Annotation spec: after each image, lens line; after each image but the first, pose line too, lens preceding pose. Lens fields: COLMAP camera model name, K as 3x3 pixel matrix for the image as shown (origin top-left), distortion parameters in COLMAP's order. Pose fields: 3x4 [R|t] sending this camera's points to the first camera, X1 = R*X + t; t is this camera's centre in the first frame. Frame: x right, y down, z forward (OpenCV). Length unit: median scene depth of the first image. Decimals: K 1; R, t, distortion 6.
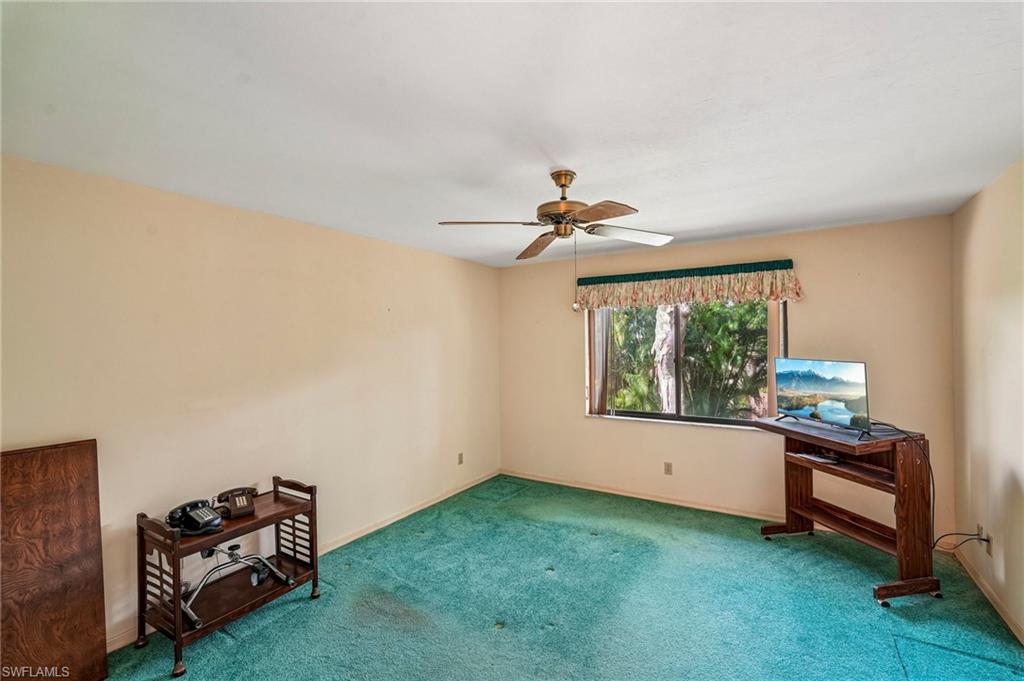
lens RADIAL K [[448.1, 0, 508.8], [0, 448.1, 341.2], [0, 0, 1]] dist [-0.014720, 0.007390]
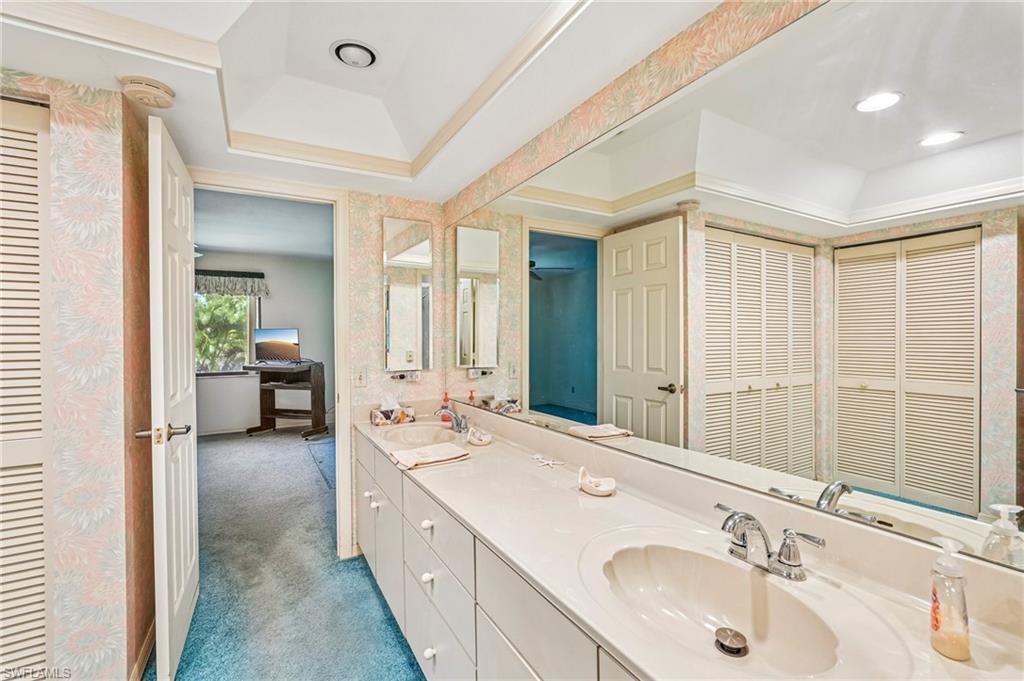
lens RADIAL K [[448.1, 0, 512.1], [0, 448.1, 343.0], [0, 0, 1]] dist [-0.014720, 0.007390]
pose [[0.466146, -0.001873, 0.884706, -0.436530], [-0.000800, 0.999996, 0.002539, 0.079883], [-0.884708, -0.001891, 0.466143, -0.643007]]
